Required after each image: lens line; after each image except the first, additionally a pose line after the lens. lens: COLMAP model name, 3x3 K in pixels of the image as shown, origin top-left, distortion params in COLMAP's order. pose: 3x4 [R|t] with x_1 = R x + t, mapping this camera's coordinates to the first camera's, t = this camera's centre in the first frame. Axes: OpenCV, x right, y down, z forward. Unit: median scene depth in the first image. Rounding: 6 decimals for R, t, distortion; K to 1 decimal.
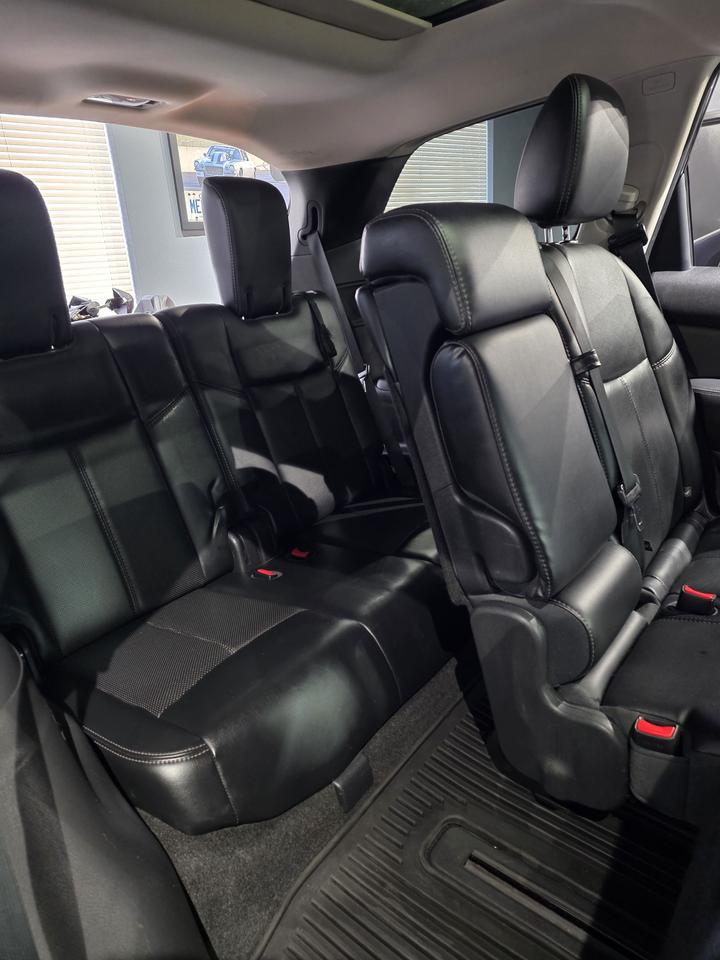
lens RADIAL K [[651.0, 0, 351.7], [0, 651.0, 481.7], [0, 0, 1]] dist [0.087470, -0.084025]
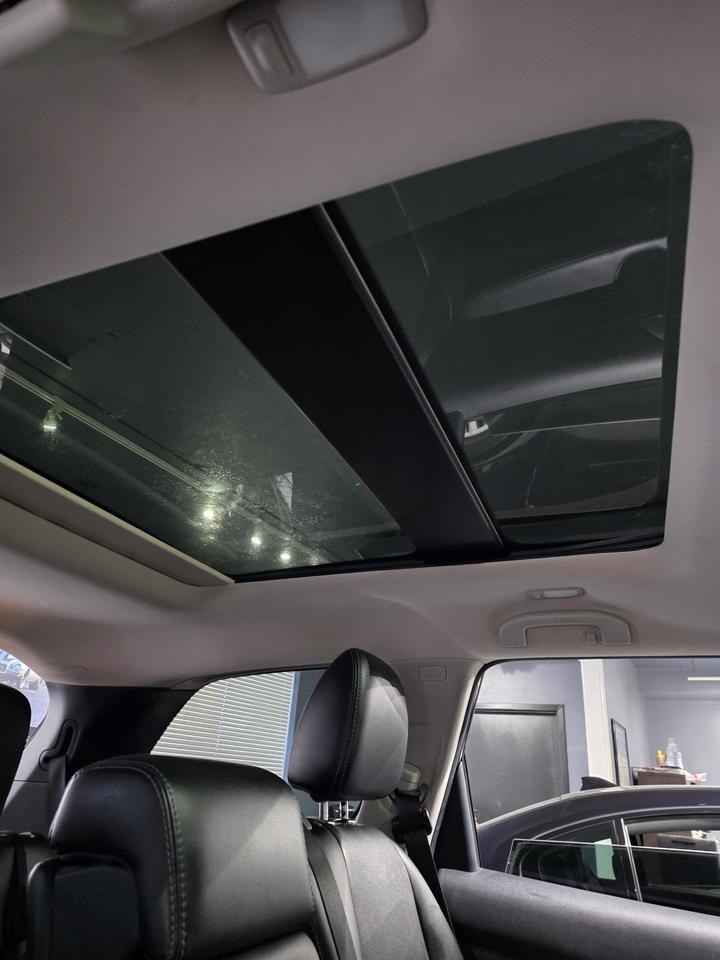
lens RADIAL K [[651.0, 0, 351.7], [0, 651.0, 481.7], [0, 0, 1]] dist [0.087470, -0.084025]
pose [[0.950886, 0.244853, 0.189375, 0.063266], [-0.044162, 0.712844, -0.699930, -0.074616], [-0.306375, 0.657191, 0.688647, 0.114875]]
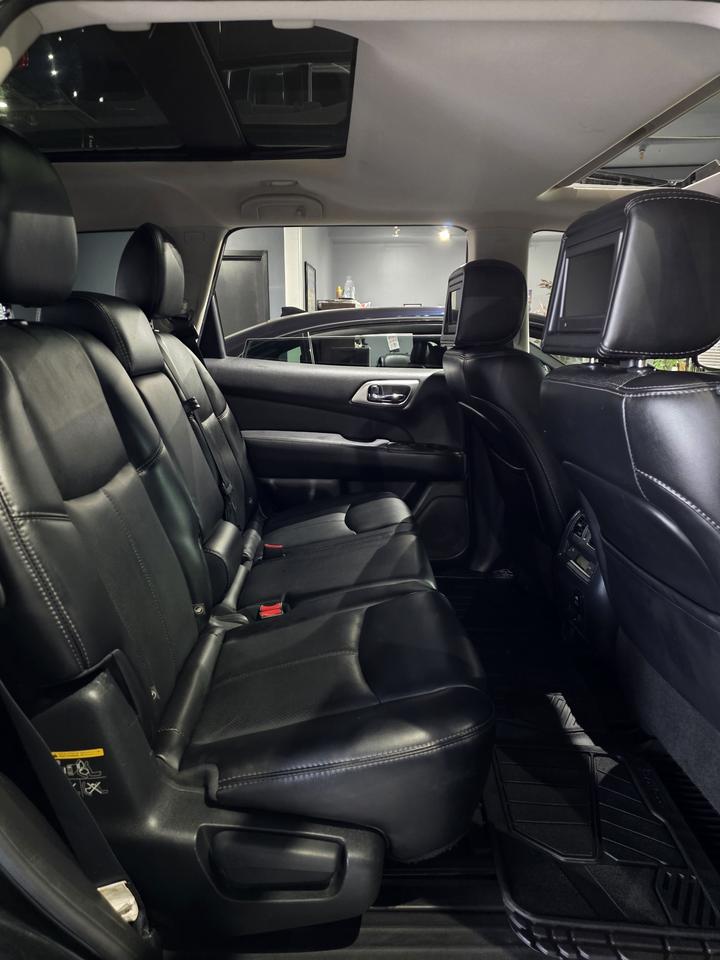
lens RADIAL K [[641.0, 0, 368.7], [0, 641.0, 483.4], [0, 0, 1]] dist [0.112962, -0.185224]
pose [[0.748351, -0.071391, 0.659450, -0.276027], [0.163827, 0.983283, -0.079464, 0.151192], [-0.642753, 0.167503, 0.747537, -0.293680]]
